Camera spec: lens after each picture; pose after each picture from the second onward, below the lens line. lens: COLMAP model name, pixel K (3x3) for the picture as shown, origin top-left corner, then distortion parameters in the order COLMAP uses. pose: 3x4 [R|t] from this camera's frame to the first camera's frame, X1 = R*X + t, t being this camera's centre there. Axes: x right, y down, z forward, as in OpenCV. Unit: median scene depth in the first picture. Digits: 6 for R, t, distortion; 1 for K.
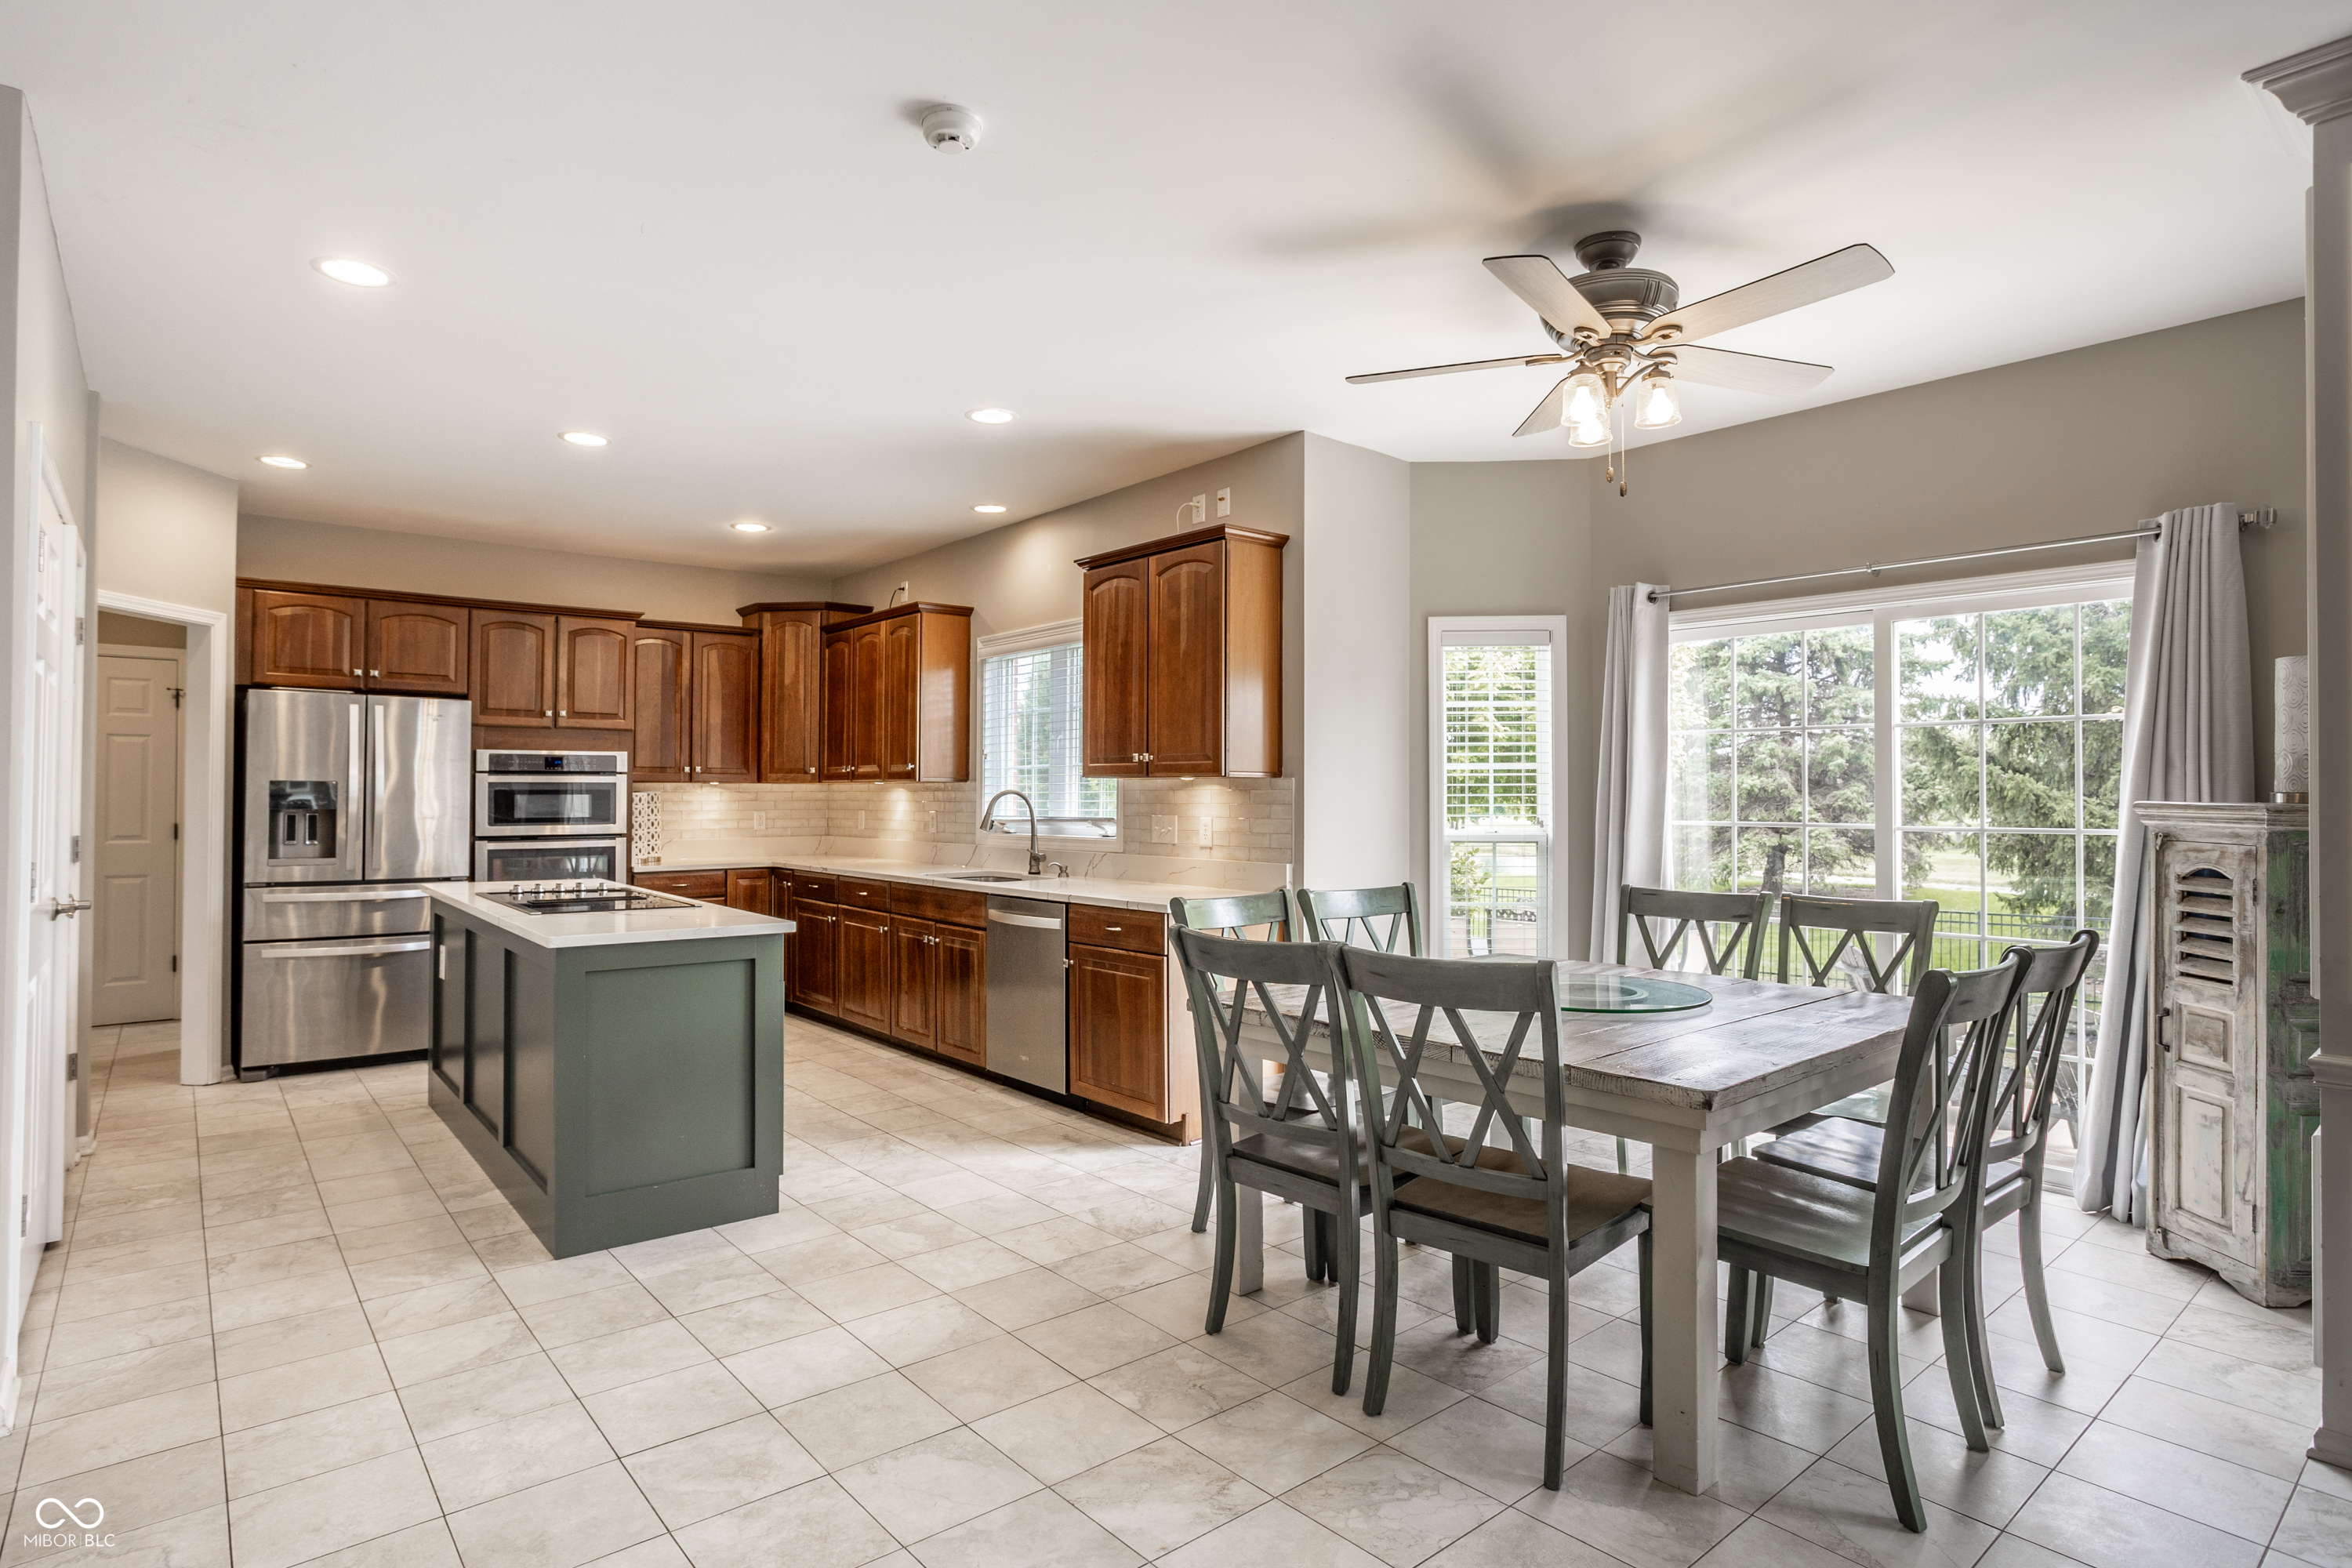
lens RADIAL K [[1242.3, 0, 1176.7], [0, 1242.3, 768.0], [0, 0, 1]] dist [-0.012997, 0.004393]
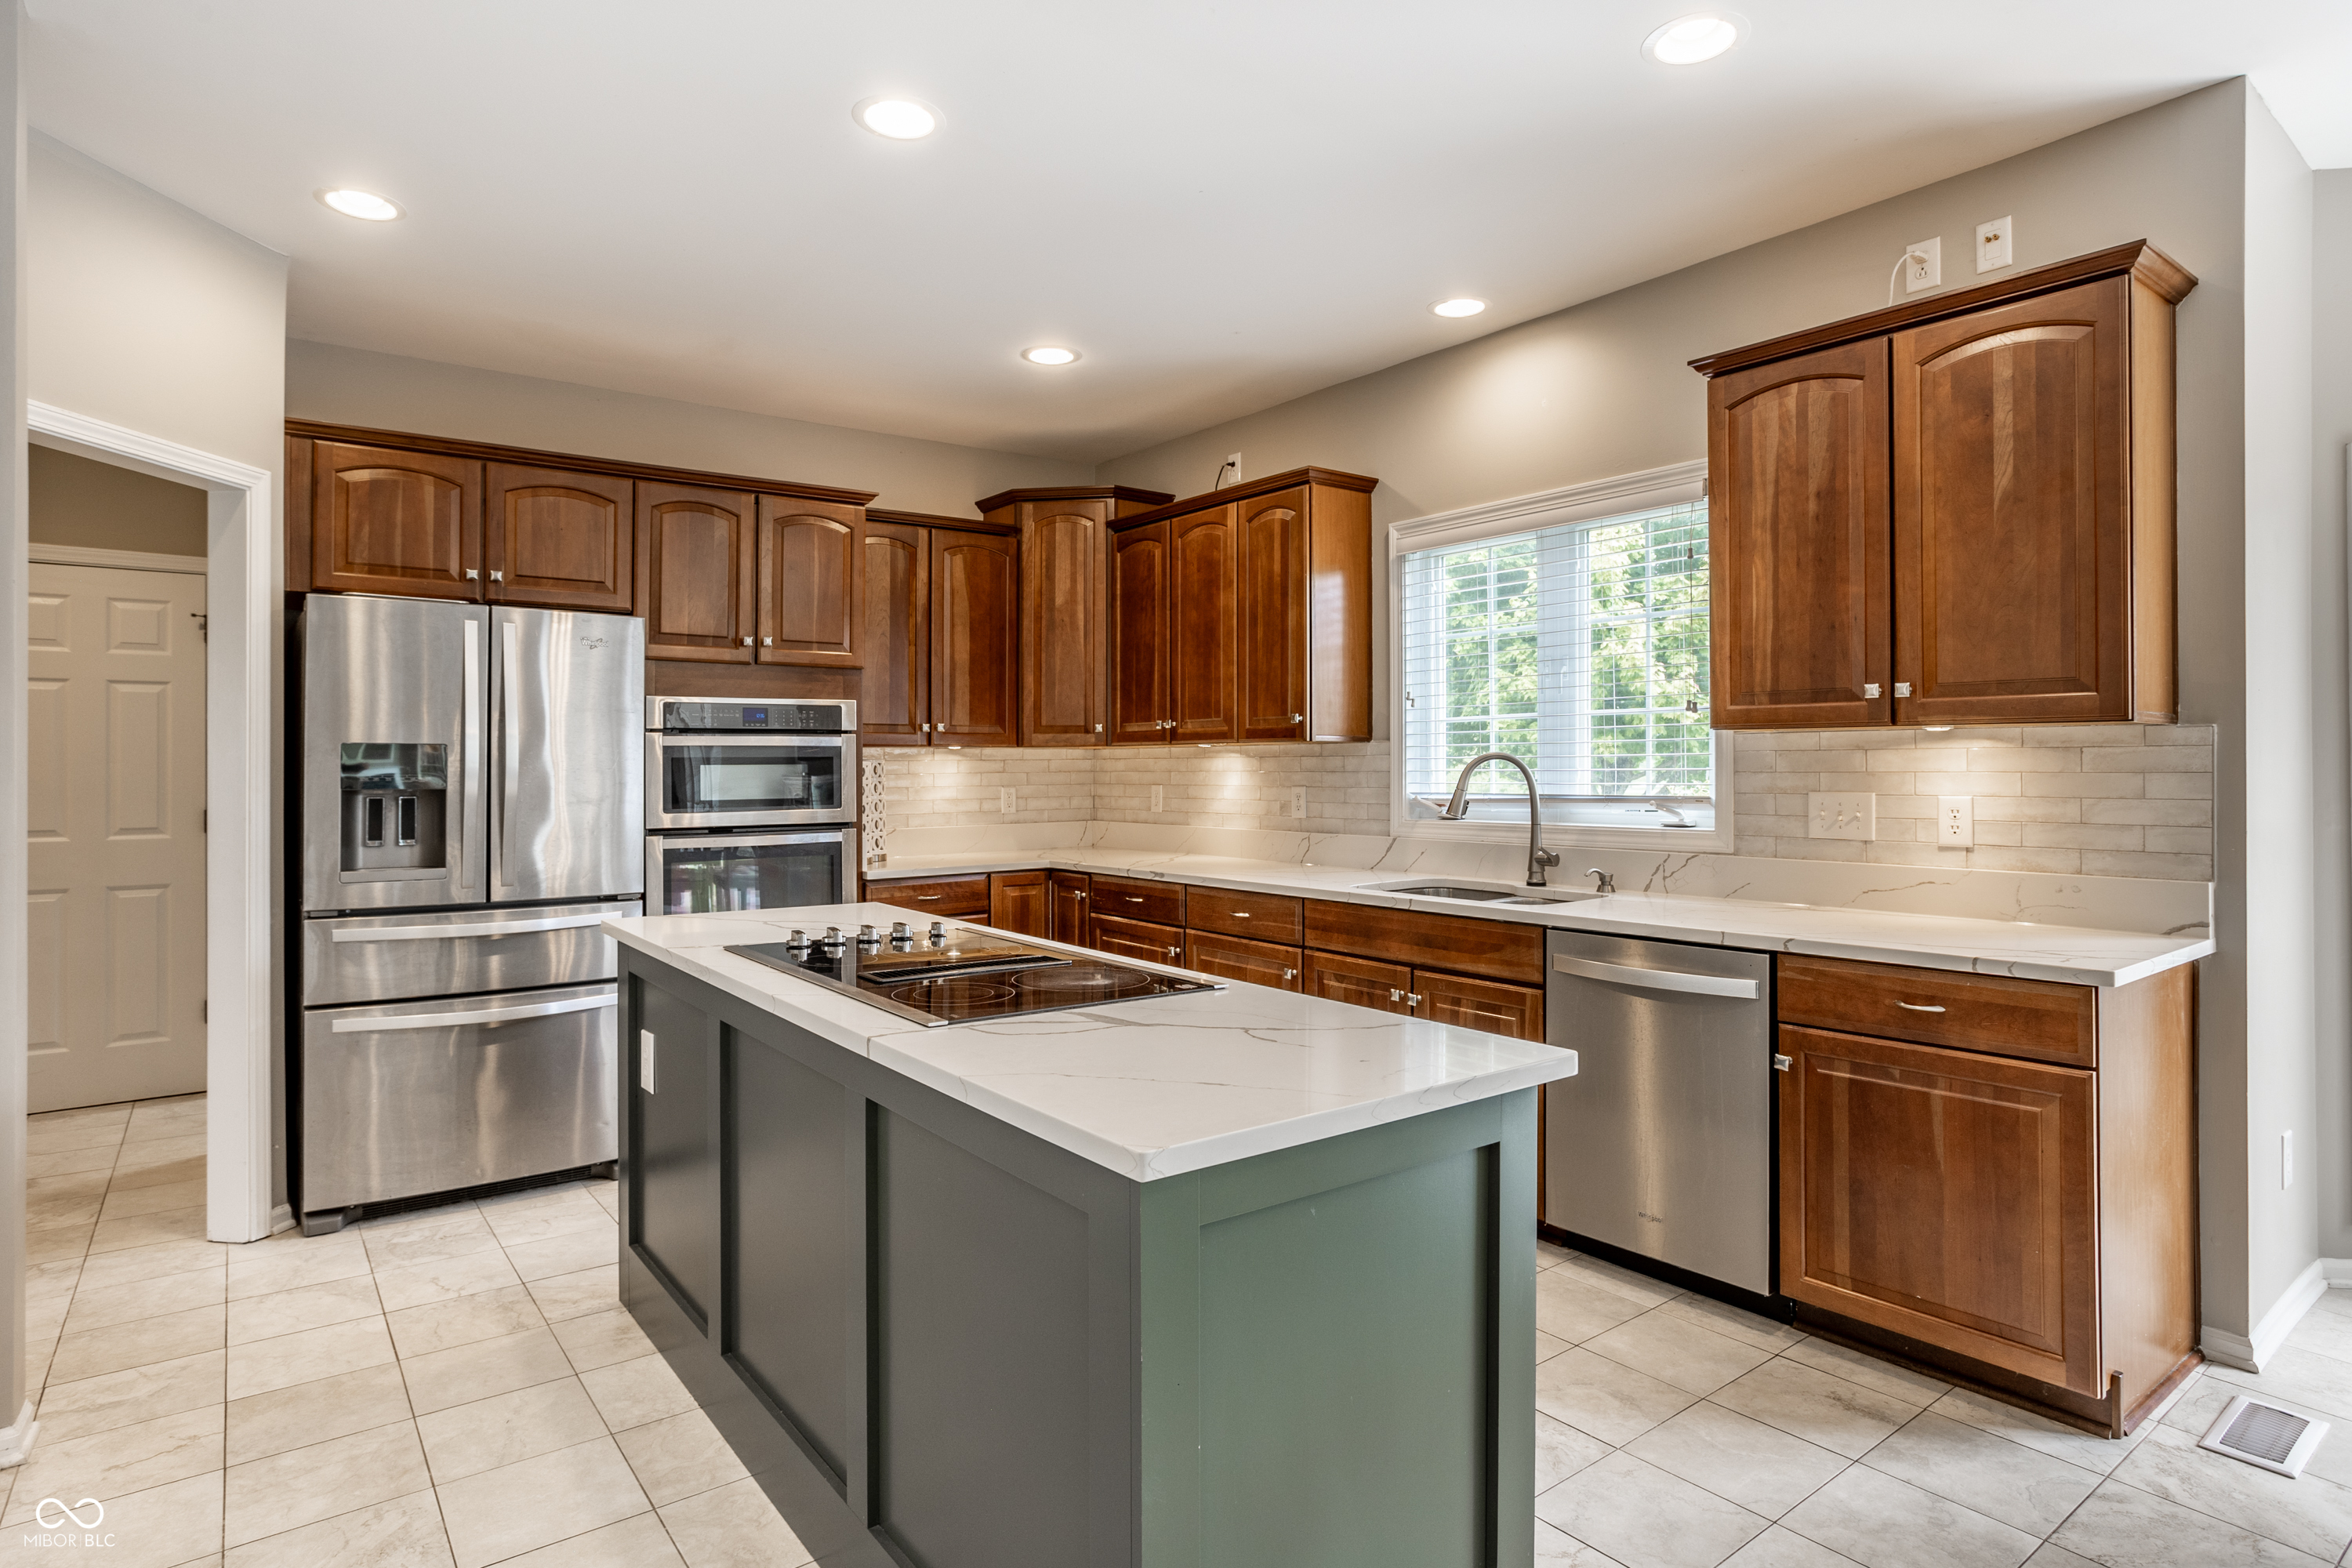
lens RADIAL K [[1290.9, 0, 1218.2], [0, 1290.9, 741.9], [0, 0, 1]] dist [-0.031147, 0.006984]
pose [[0.999768, -0.006275, -0.020586, -0.272779], [0.006374, 0.999969, 0.004723, 0.008637], [0.020556, -0.004853, 0.999777, 0.359515]]
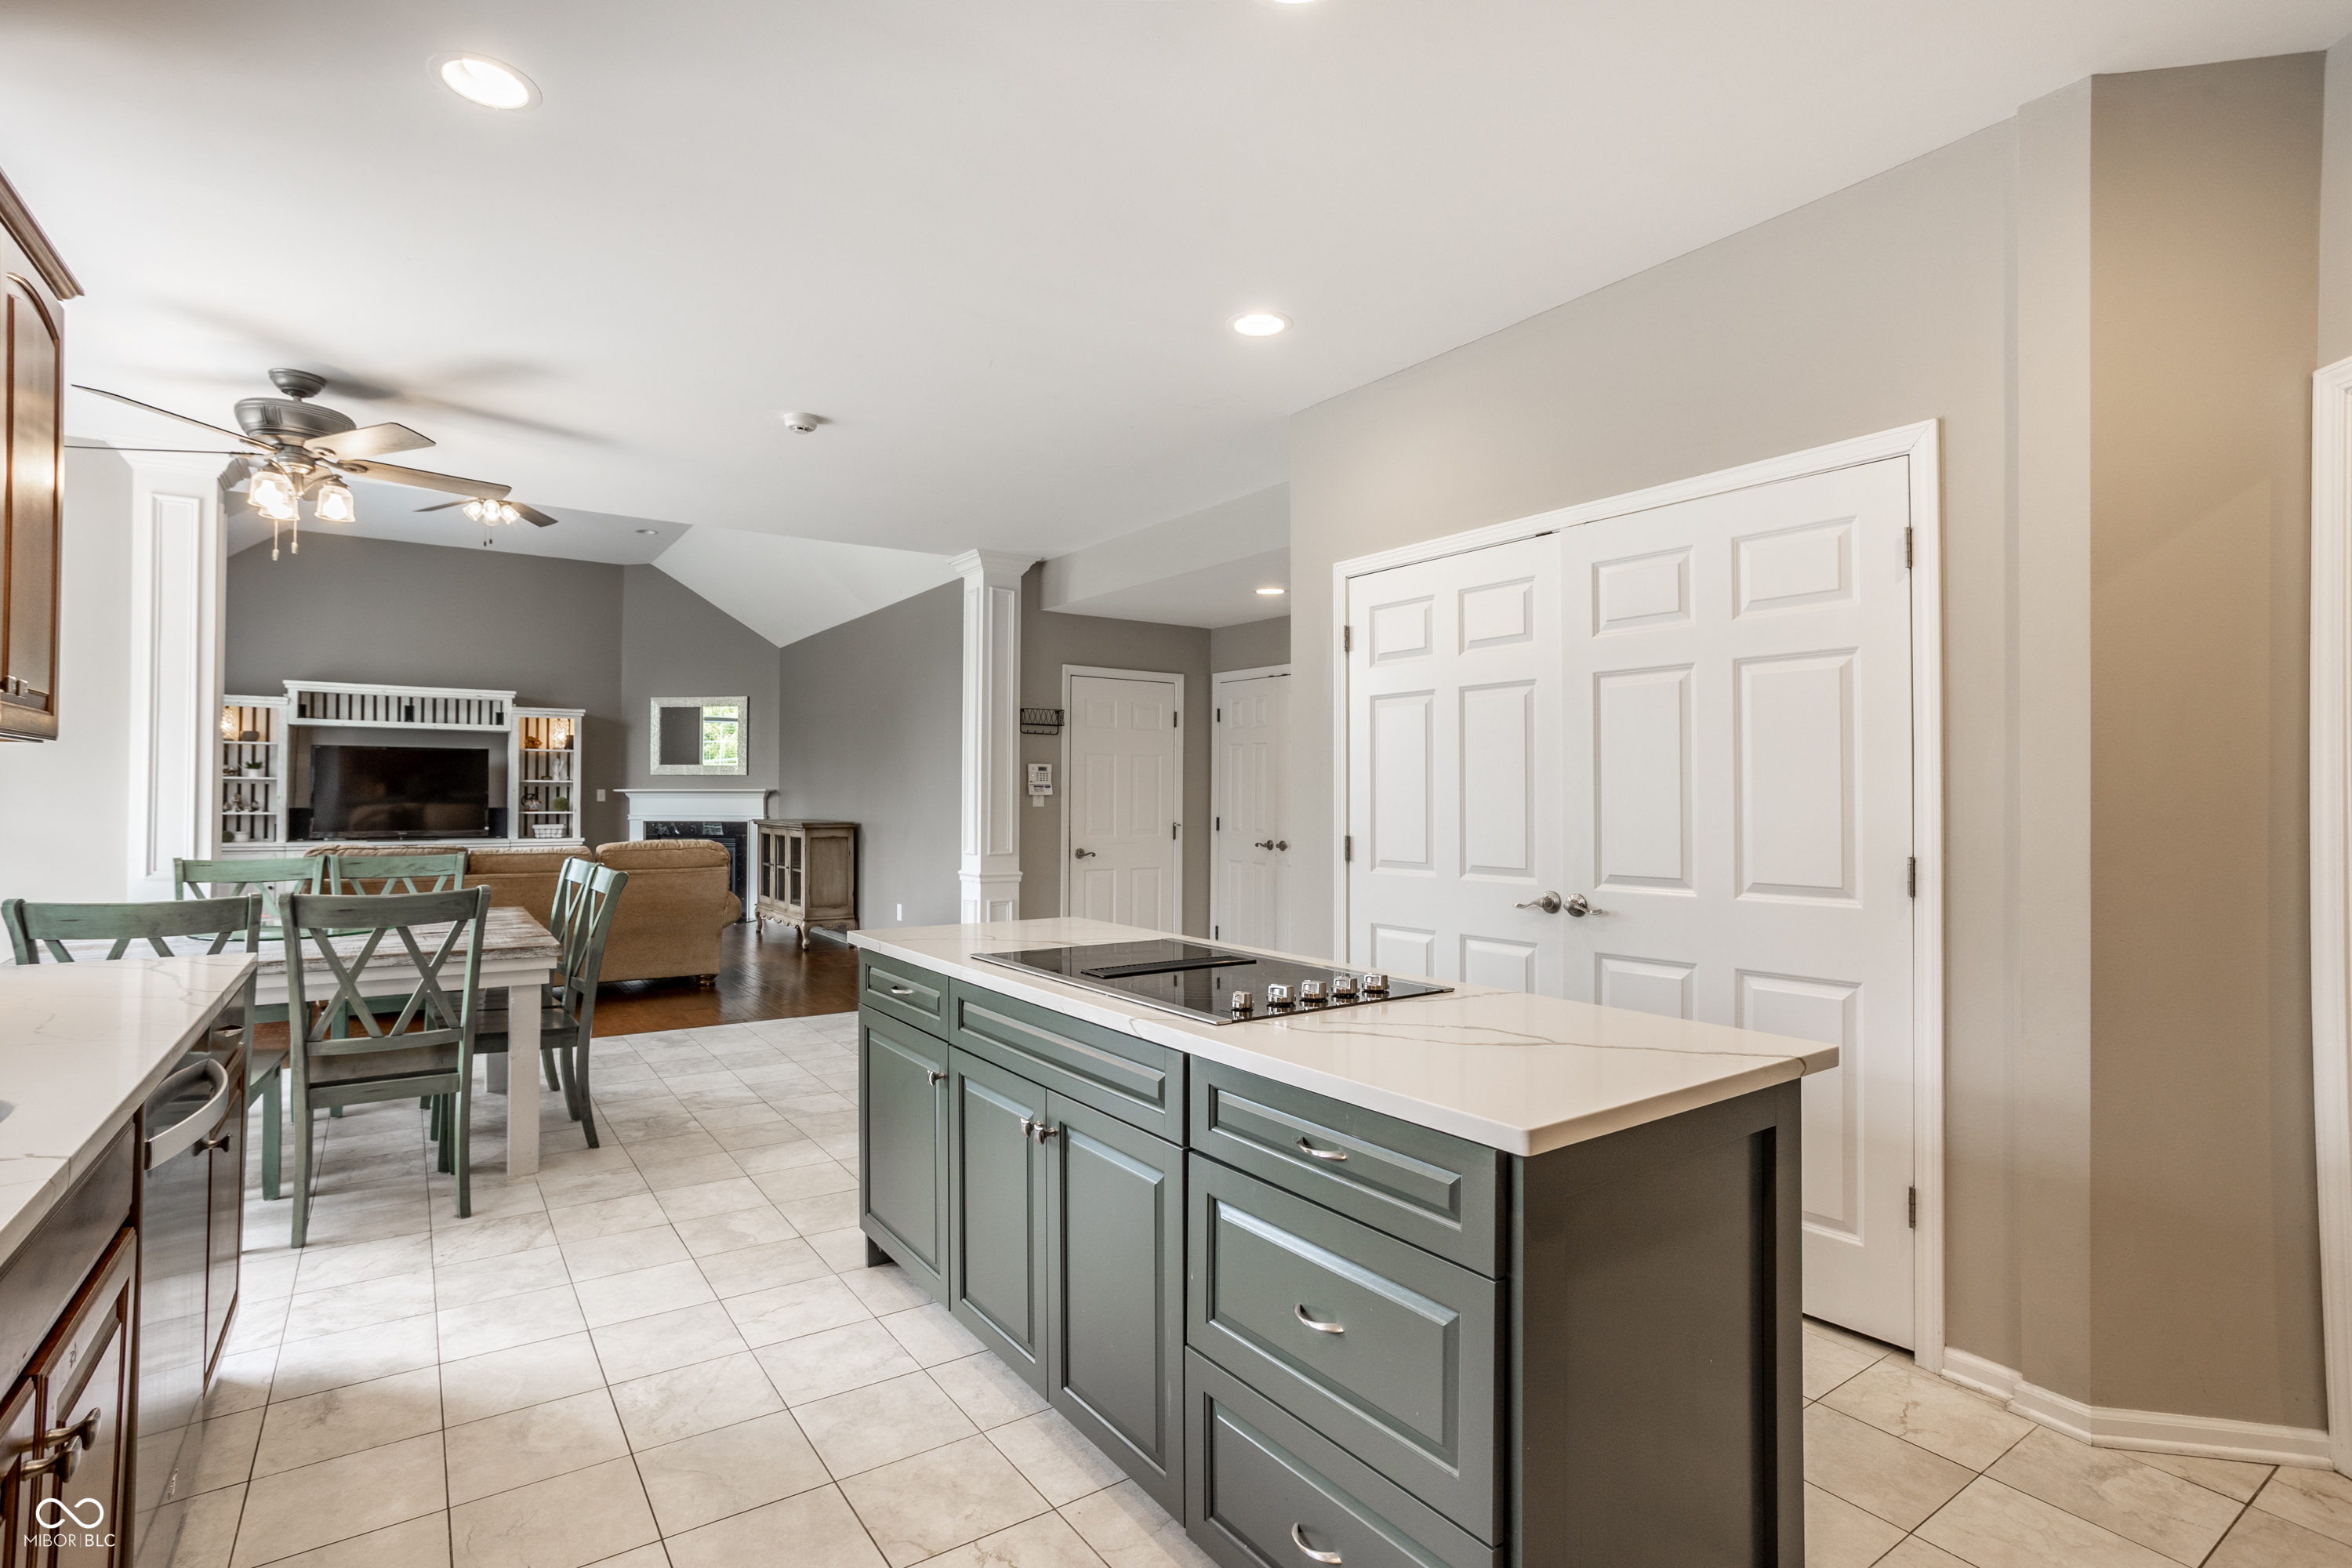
lens RADIAL K [[1138.3, 0, 1171.9], [0, 1138.3, 789.9], [0, 0, 1]] dist [-0.013982, 0.009672]
pose [[-0.995536, -0.007532, 0.094080, -0.396498], [-0.010129, 0.999580, -0.027156, 0.028620], [-0.093836, -0.027988, -0.995194, 1.162211]]
